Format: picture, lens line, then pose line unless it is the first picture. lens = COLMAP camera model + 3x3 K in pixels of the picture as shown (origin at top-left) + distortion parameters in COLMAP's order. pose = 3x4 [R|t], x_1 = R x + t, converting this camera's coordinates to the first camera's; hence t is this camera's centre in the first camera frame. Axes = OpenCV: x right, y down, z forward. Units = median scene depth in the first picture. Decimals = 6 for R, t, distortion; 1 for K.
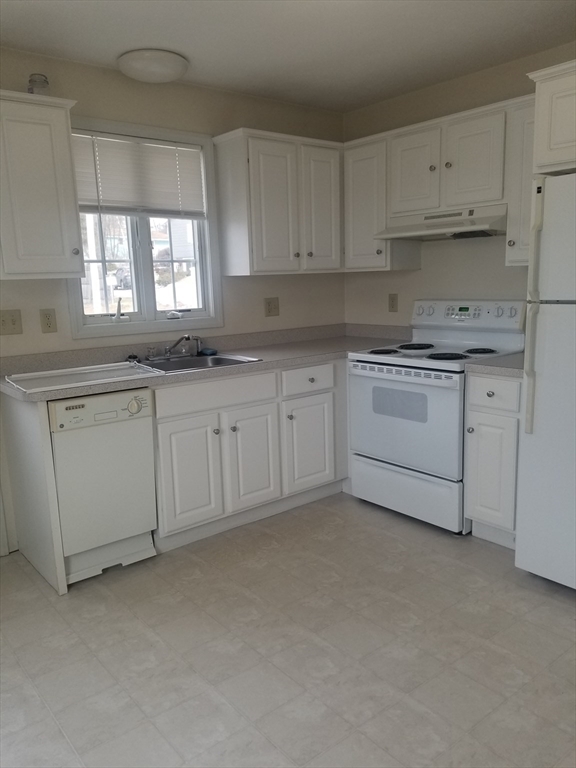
lens RADIAL K [[607.6, 0, 289.5], [0, 607.6, 383.0], [0, 0, 1]] dist [0.068722, -0.103671]
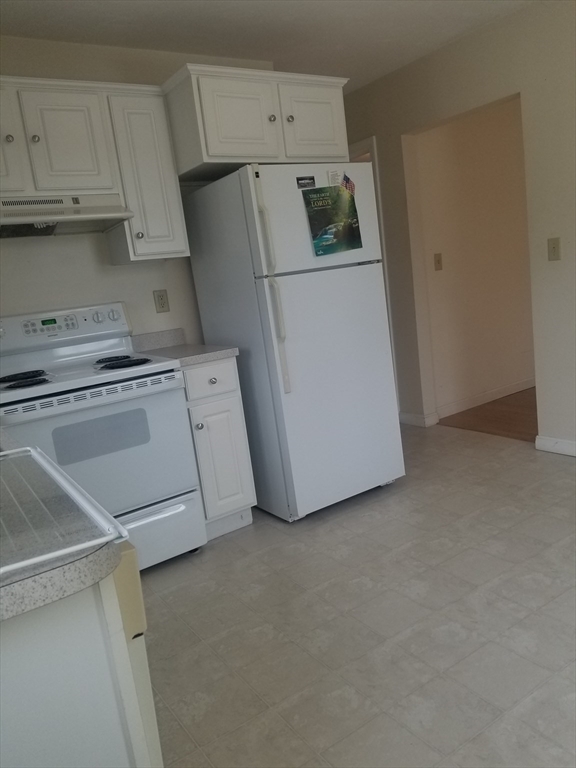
lens RADIAL K [[607.6, 0, 292.5], [0, 607.6, 385.6], [0, 0, 1]] dist [0.068722, -0.103671]
pose [[0.081712, -0.155616, 0.984432, -0.593988], [0.290720, 0.948501, 0.125805, -0.057694], [-0.953313, 0.275915, 0.122745, 0.724620]]
